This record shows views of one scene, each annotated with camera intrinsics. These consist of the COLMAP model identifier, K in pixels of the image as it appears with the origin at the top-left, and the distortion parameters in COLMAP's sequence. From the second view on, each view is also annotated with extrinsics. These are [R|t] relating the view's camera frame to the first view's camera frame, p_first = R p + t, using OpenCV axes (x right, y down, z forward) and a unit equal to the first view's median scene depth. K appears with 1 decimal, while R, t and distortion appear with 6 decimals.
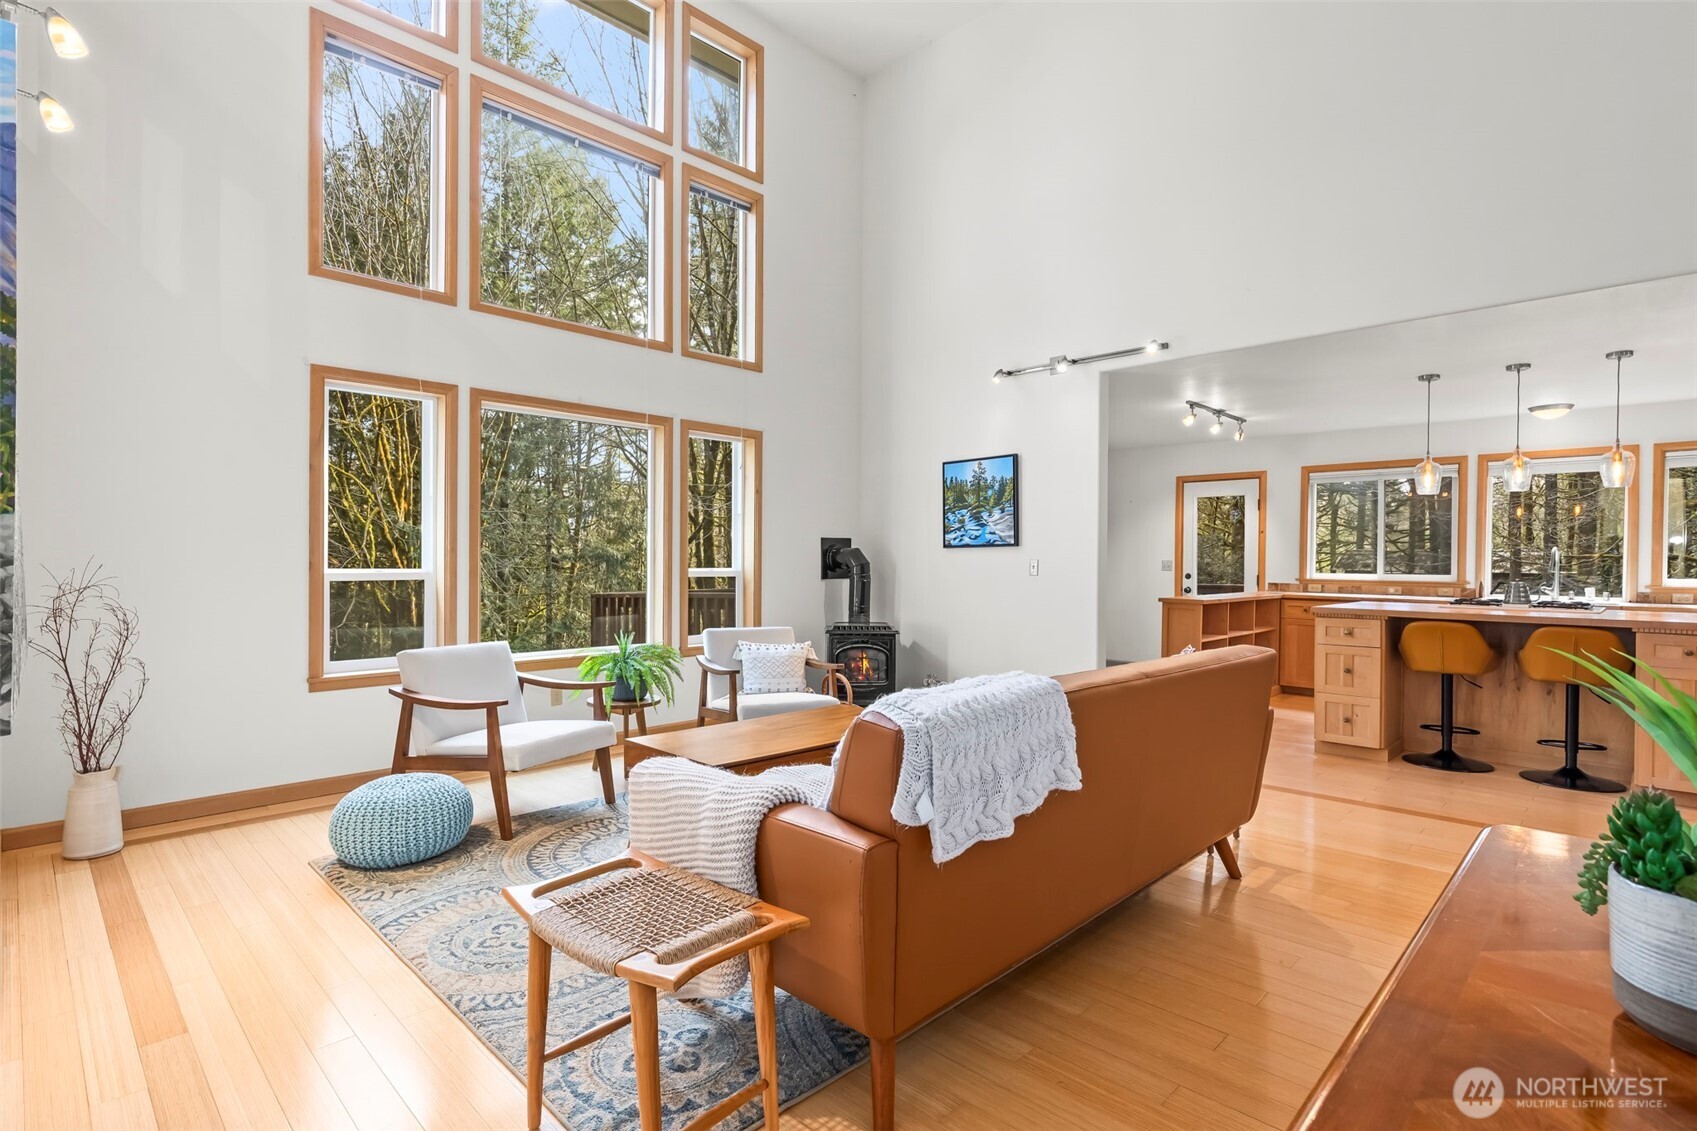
lens RADIAL K [[829.2, 0, 850.5], [0, 829.2, 569.8], [0, 0, 1]] dist [0.004301, -0.002076]
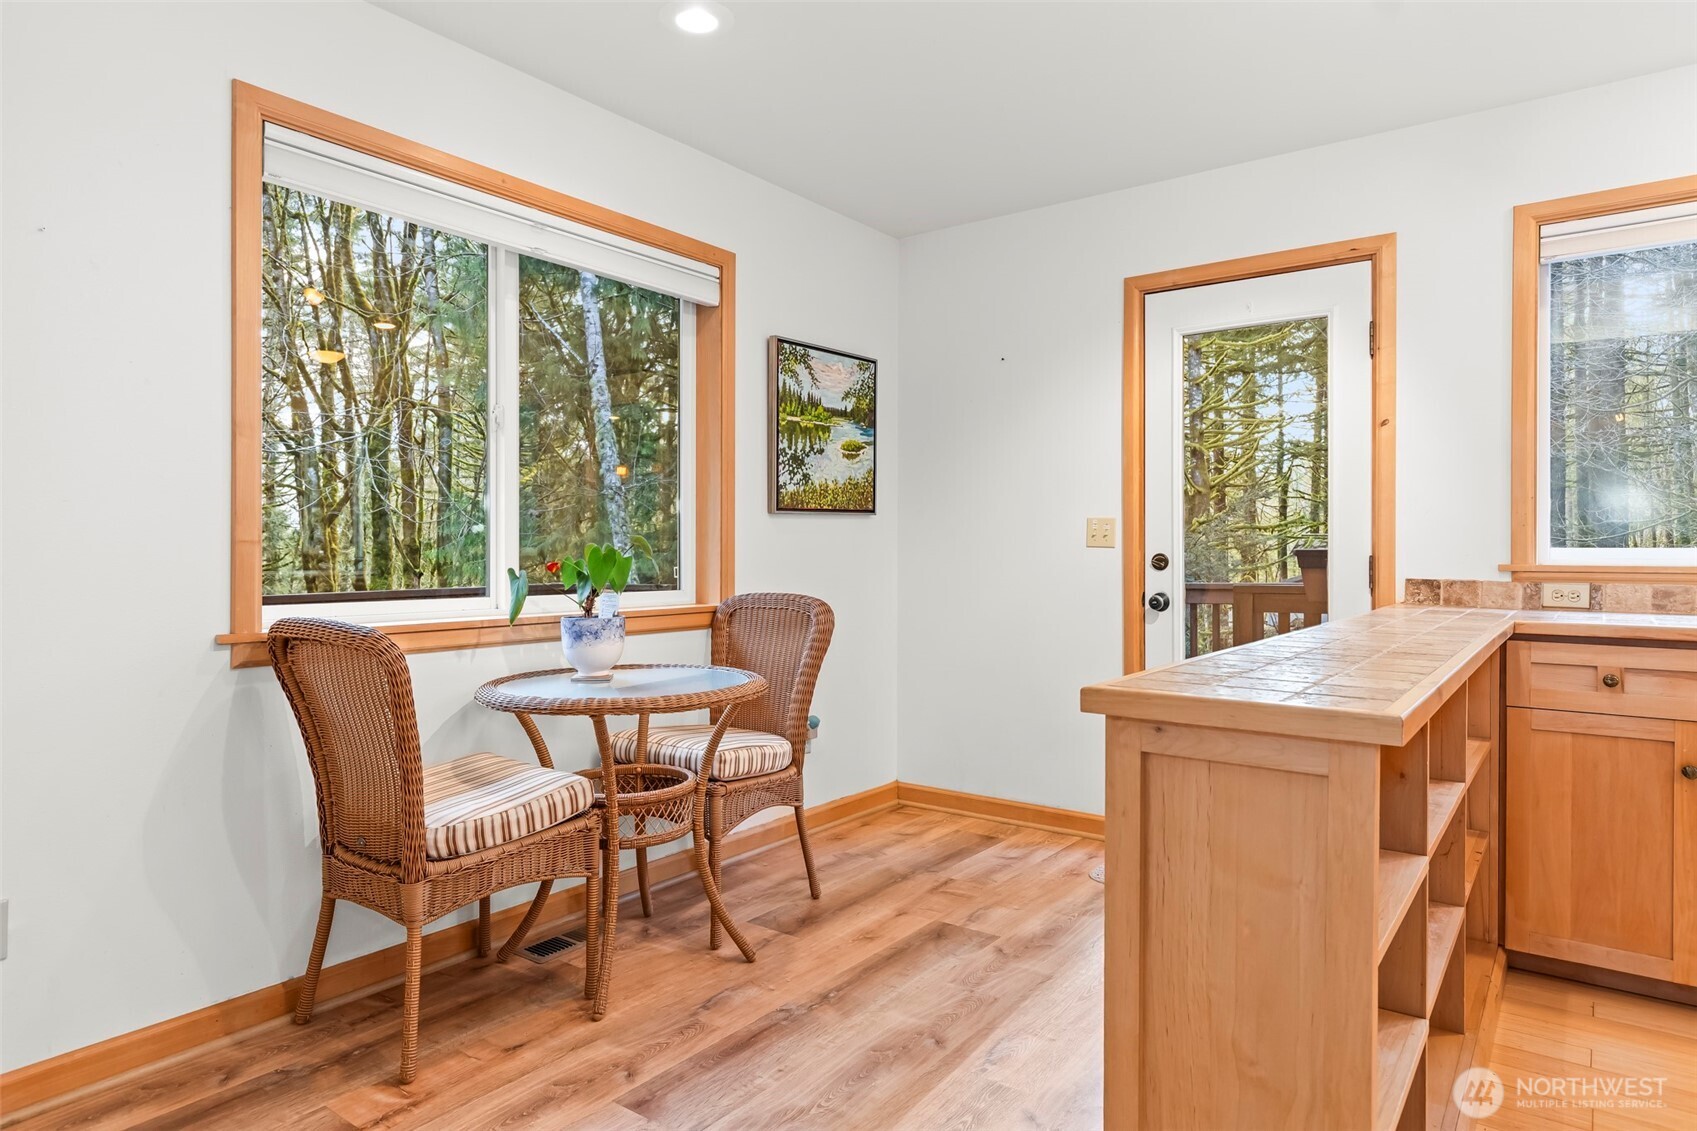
lens RADIAL K [[999.3, 0, 854.9], [0, 999.3, 554.3], [0, 0, 1]] dist [0.009384, -0.005278]
pose [[0.990192, -0.006876, 0.139546, 0.316514], [0.008441, 0.999908, -0.010623, 0.011046], [-0.139461, 0.011696, 0.990159, 0.859796]]
